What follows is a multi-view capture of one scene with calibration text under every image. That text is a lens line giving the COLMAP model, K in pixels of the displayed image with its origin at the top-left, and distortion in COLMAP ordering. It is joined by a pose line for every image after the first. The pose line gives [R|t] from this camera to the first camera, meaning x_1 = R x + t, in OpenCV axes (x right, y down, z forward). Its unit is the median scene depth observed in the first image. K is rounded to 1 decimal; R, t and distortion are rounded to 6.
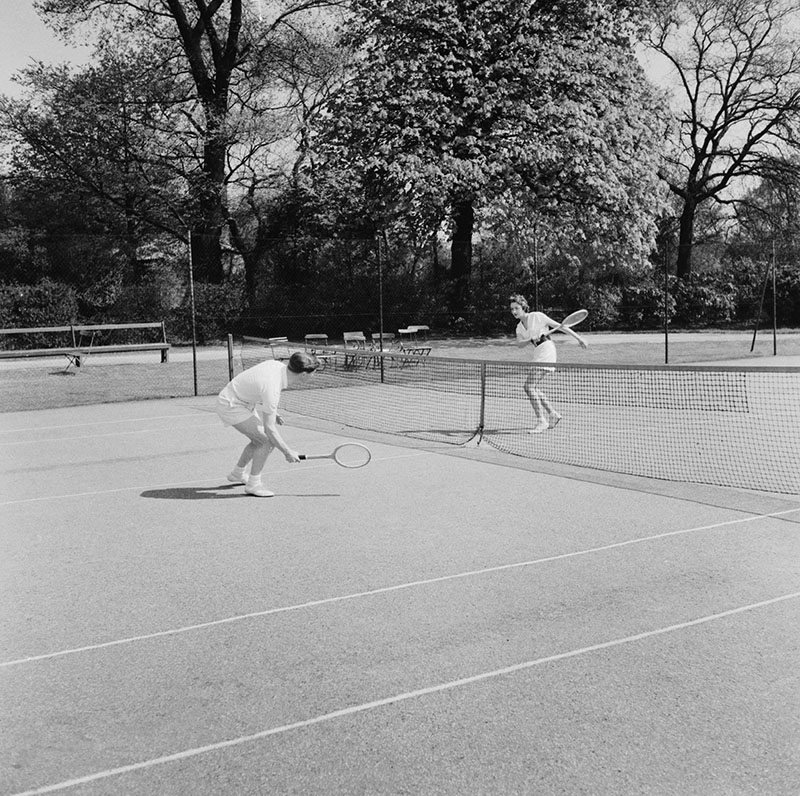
lens RADIAL K [[1136.0, 0, 400.0], [0, 1136.0, 398.0], [0, 0, 1]] dist [-0.007661, -0.039244]
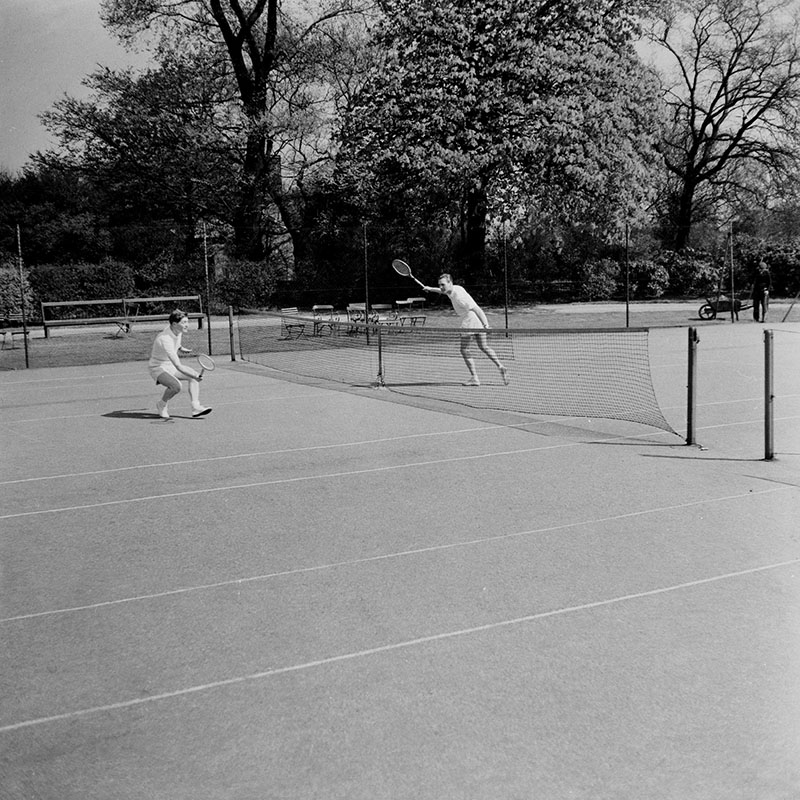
lens RADIAL K [[1136.0, 0, 400.0], [0, 1136.0, 400.0], [0, 0, 1]] dist [-0.007661, -0.039244]
pose [[0.996196, 0.005352, -0.086978, 0.080315], [-0.002808, 0.999565, 0.029348, 0.005675], [0.087097, -0.028992, 0.995778, -0.128471]]
